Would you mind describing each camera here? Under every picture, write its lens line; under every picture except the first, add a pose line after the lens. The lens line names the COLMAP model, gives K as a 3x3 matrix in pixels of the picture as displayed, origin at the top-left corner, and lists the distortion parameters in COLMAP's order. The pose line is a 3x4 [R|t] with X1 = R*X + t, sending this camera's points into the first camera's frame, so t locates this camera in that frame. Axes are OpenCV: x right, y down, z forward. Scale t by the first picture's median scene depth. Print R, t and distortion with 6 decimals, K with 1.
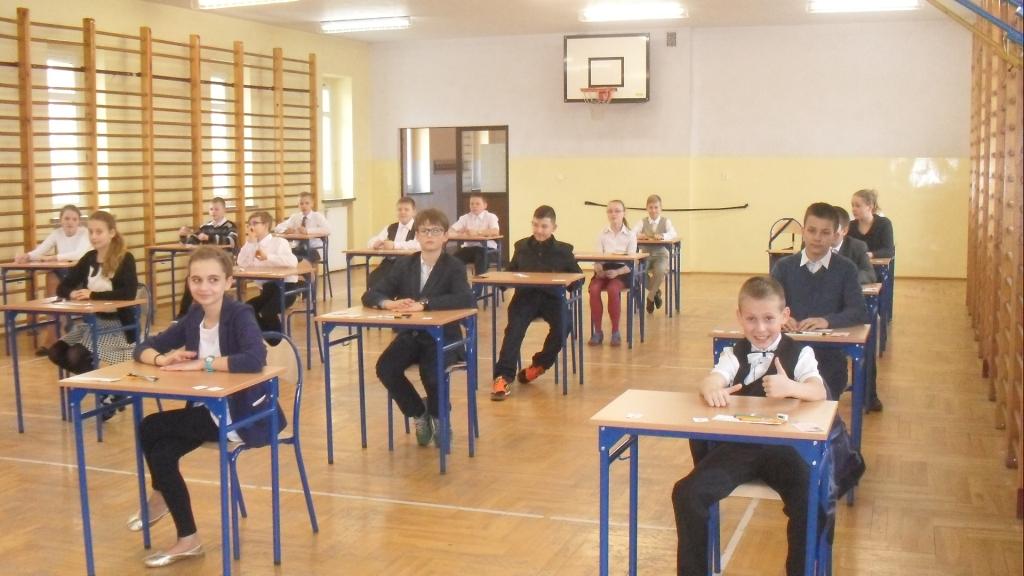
lens RADIAL K [[1187.2, 0, 490.5], [0, 1187.2, 287.8], [0, 0, 1]] dist [-0.202721, 0.245807]
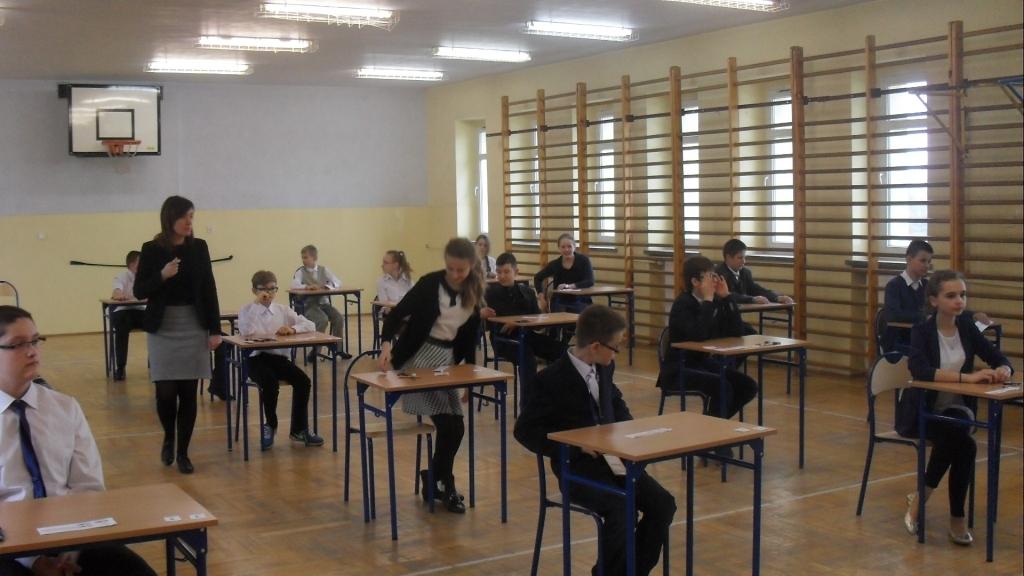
lens RADIAL K [[1196.7, 0, 495.5], [0, 1196.7, 283.5], [0, 0, 1]] dist [-0.189482, 0.336490]
pose [[0.640565, -0.058351, 0.765684, -0.705971], [0.098116, 0.995155, -0.006245, -0.029242], [-0.761610, 0.079126, 0.643187, 0.259900]]
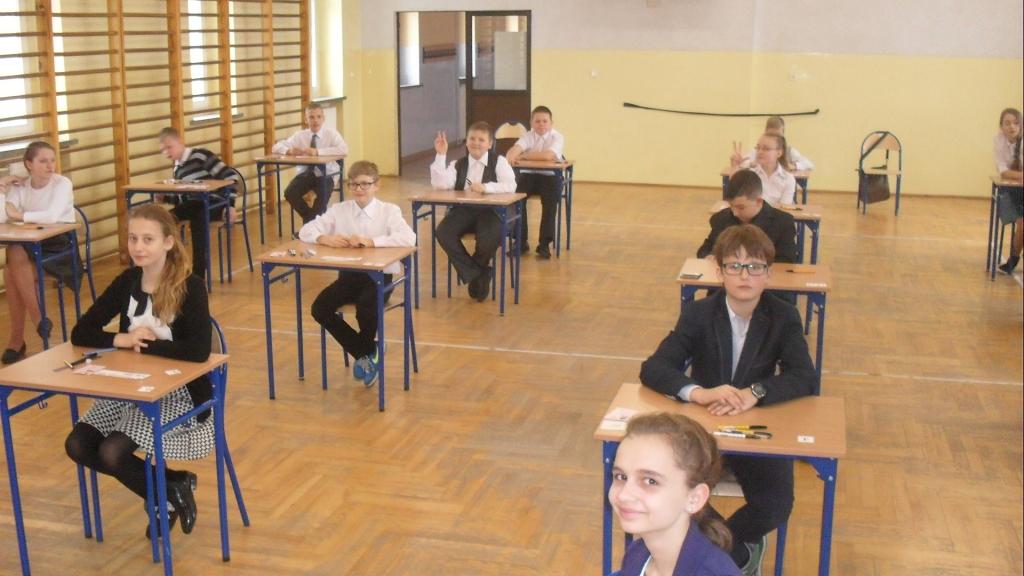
lens RADIAL K [[1196.7, 0, 495.5], [0, 1196.7, 283.5], [0, 0, 1]] dist [-0.189482, 0.336490]
pose [[0.996472, -0.010193, 0.083307, -0.142286], [0.001046, 0.994030, 0.109106, -0.064487], [-0.083922, -0.108634, 0.990533, 0.262827]]
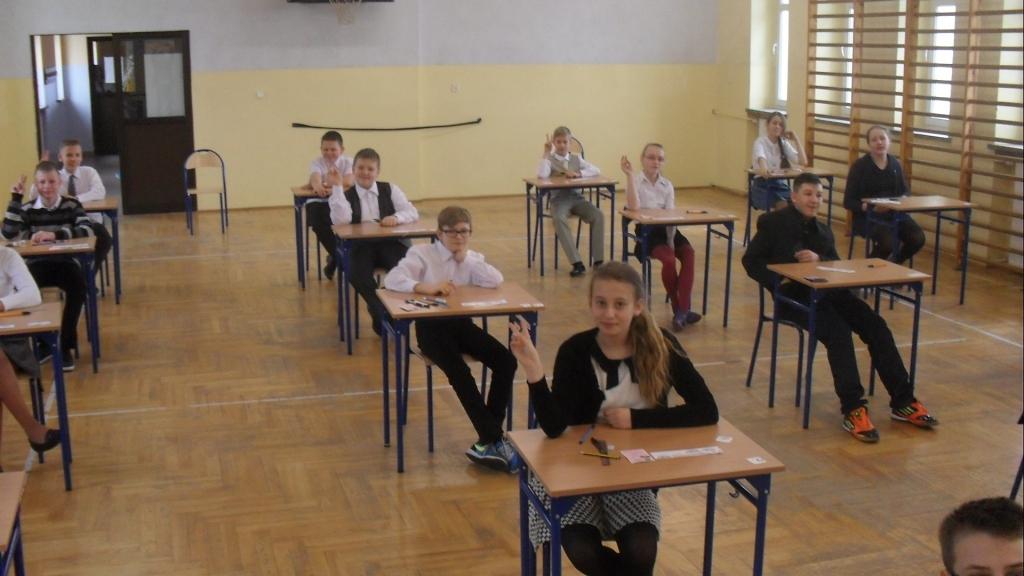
lens RADIAL K [[1204.6, 0, 513.6], [0, 1204.6, 273.3], [0, 0, 1]] dist [-0.192718, 0.361970]
pose [[0.803489, -0.115552, 0.583997, -0.491572], [0.064257, 0.992084, 0.107890, -0.085017], [-0.591841, -0.049163, 0.804554, 0.421152]]
